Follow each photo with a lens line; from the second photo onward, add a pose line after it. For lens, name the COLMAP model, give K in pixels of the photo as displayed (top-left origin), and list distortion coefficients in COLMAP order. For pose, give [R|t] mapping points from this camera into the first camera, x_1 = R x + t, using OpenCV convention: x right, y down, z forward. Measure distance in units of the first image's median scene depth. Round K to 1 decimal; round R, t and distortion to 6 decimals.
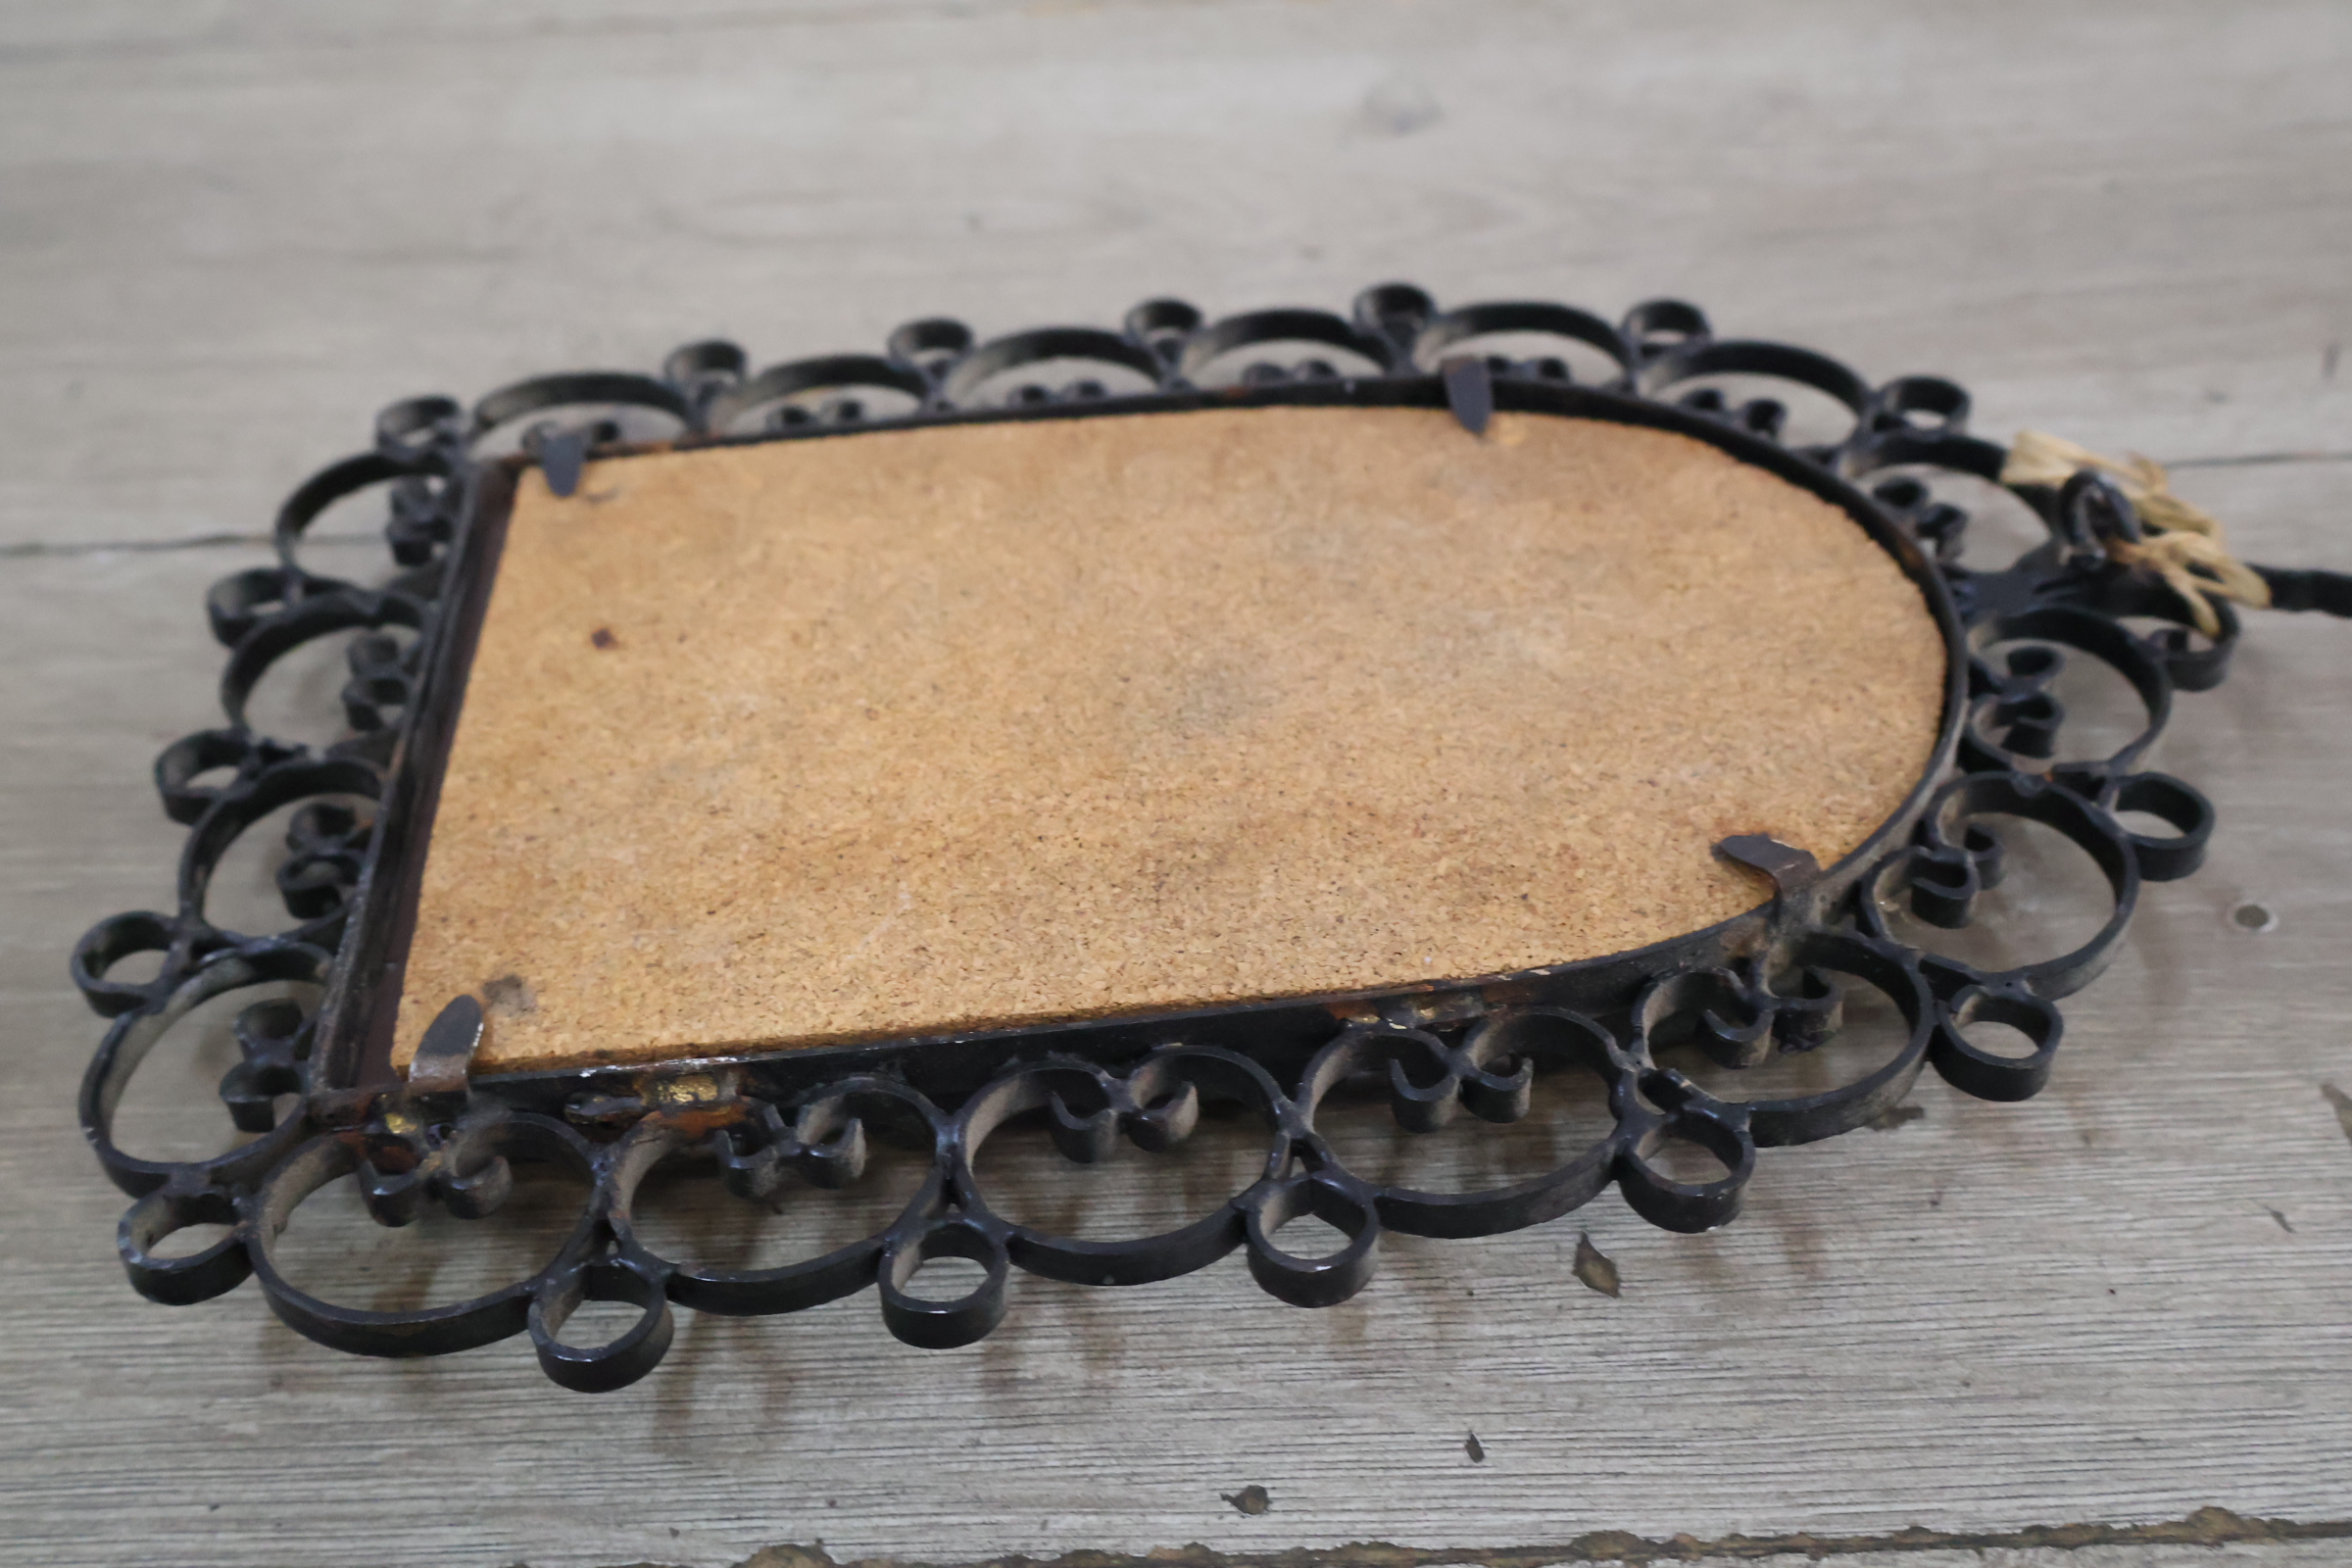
lens RADIAL K [[2417.4, 0, 1166.4], [0, 2417.4, 773.5], [0, 0, 1]] dist [0.000536, 0.000000]
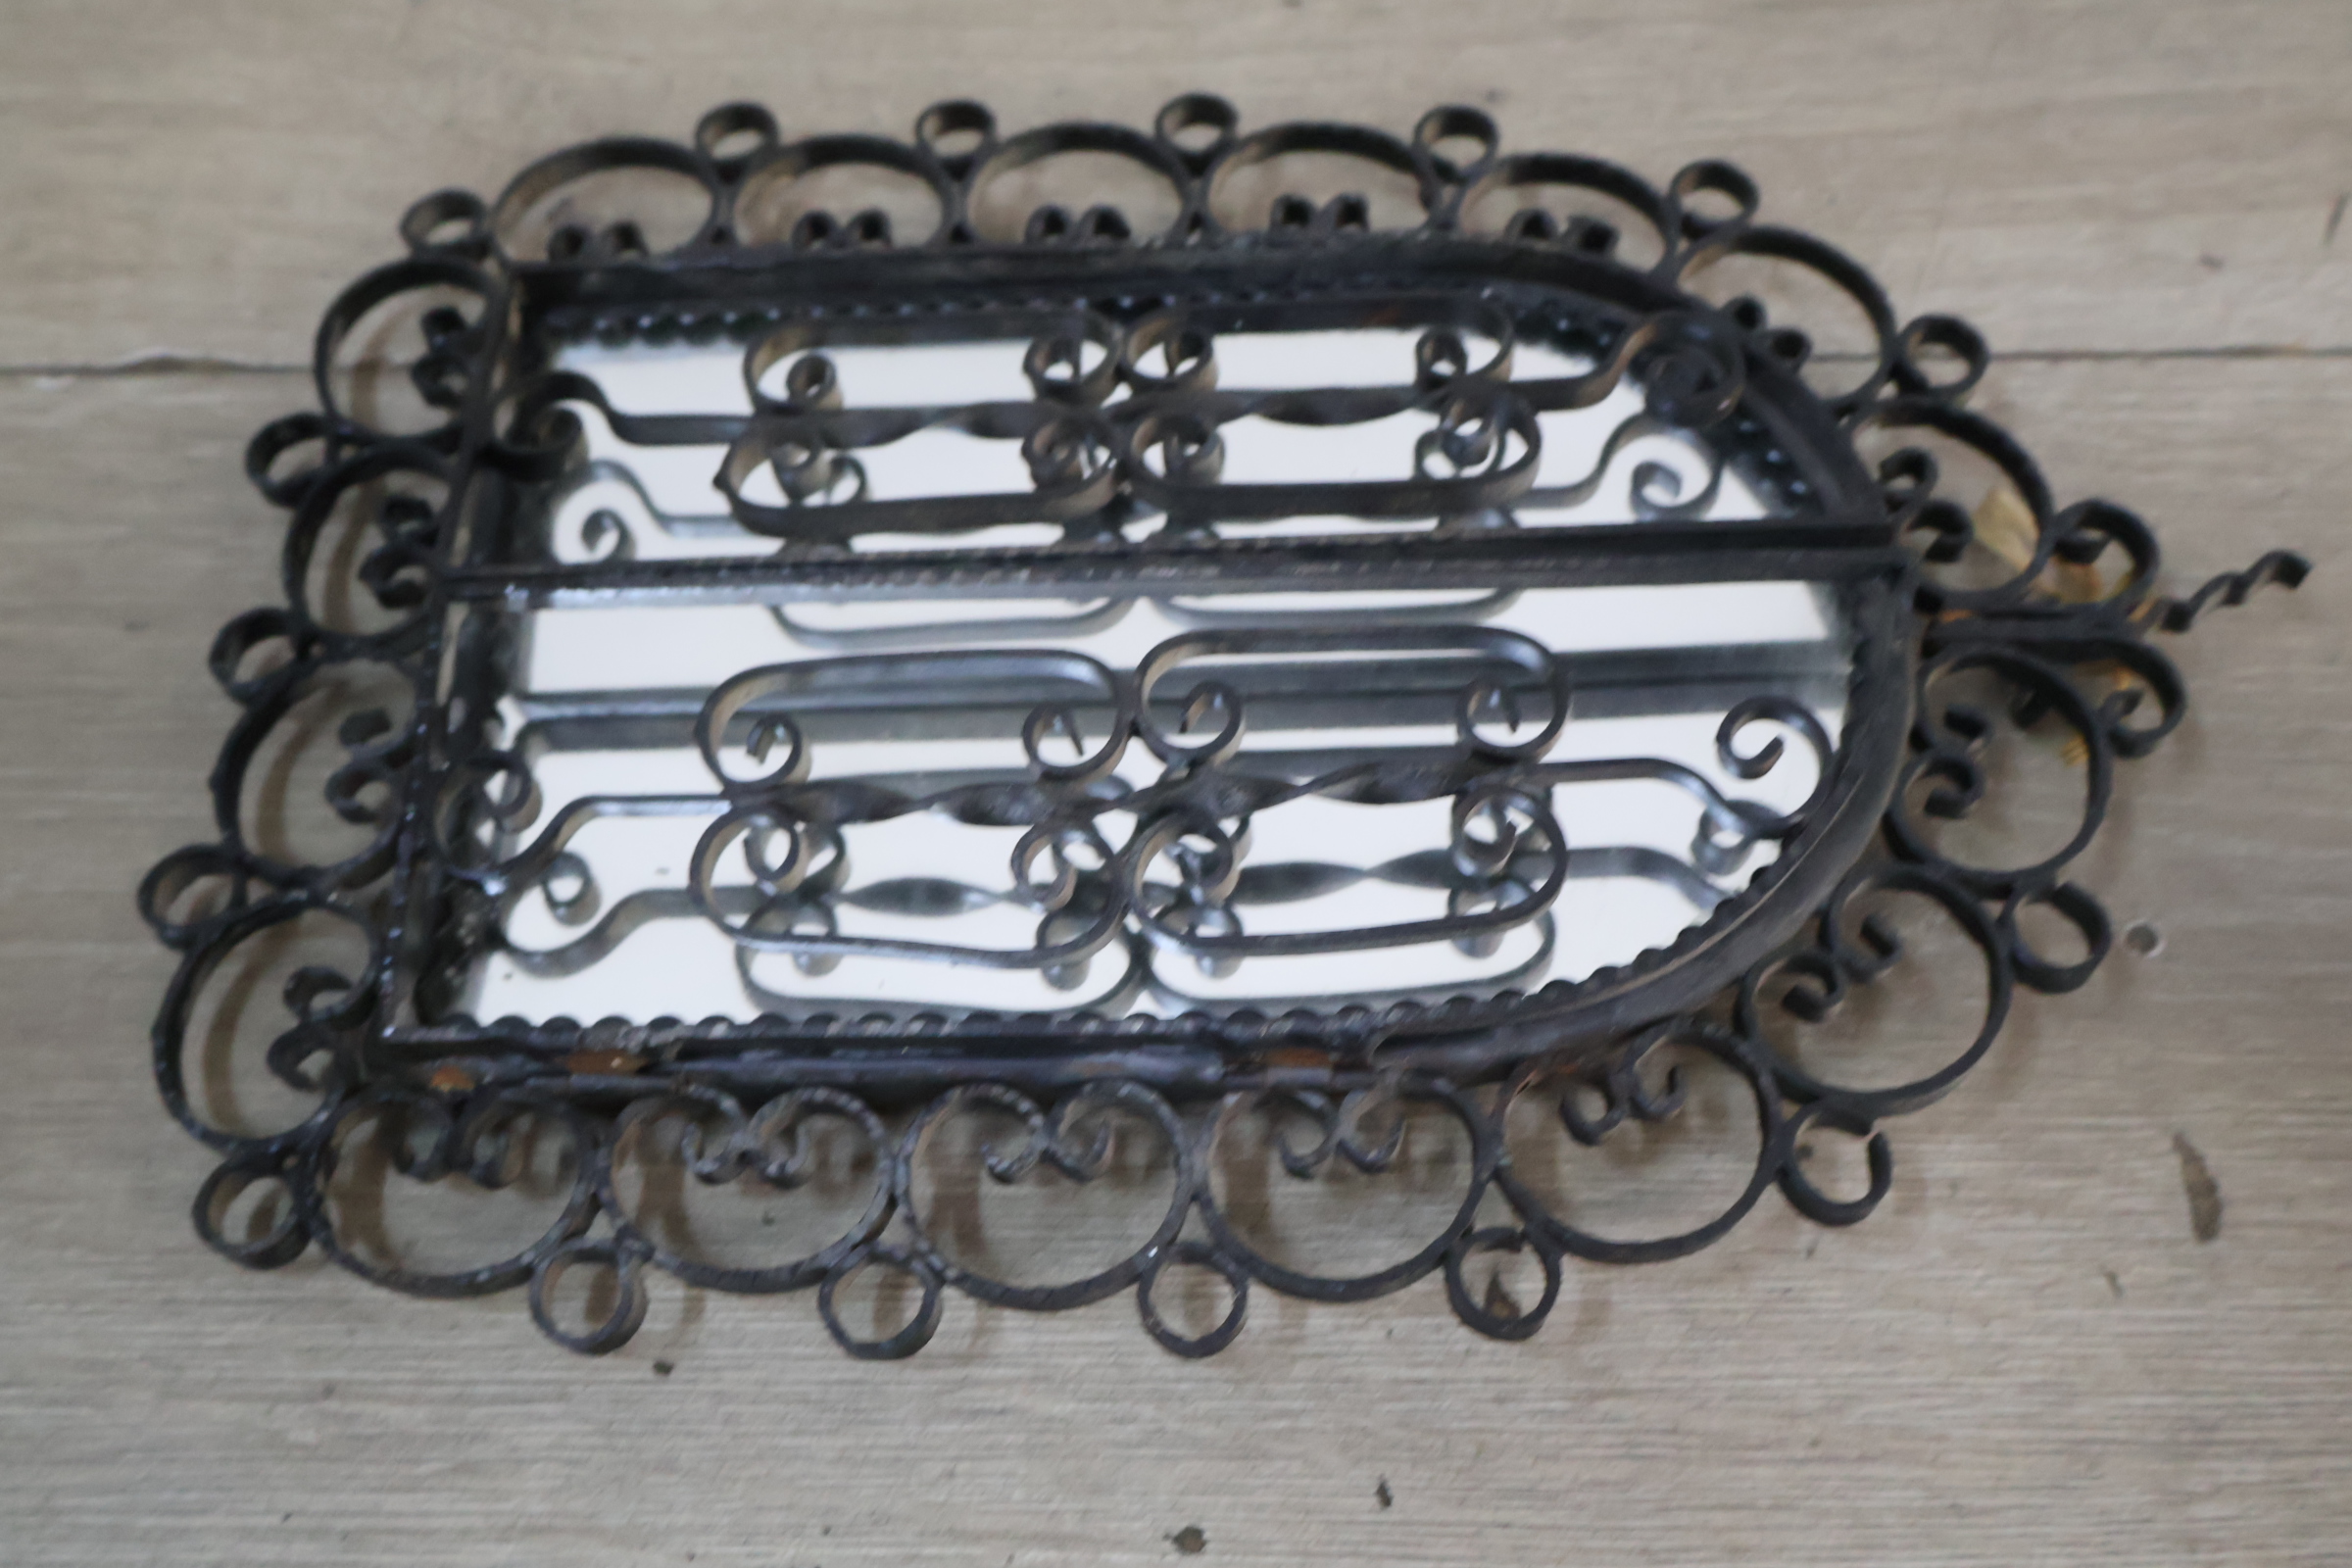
lens RADIAL K [[2417.4, 0, 1155.1], [0, 2417.4, 776.2], [0, 0, 1]] dist [0.000536, 0.000000]
pose [[0.999428, 0.022594, 0.025159, -0.018181], [-0.029659, 0.943069, 0.331271, -0.411902], [-0.016242, -0.331827, 0.943200, 0.026994]]
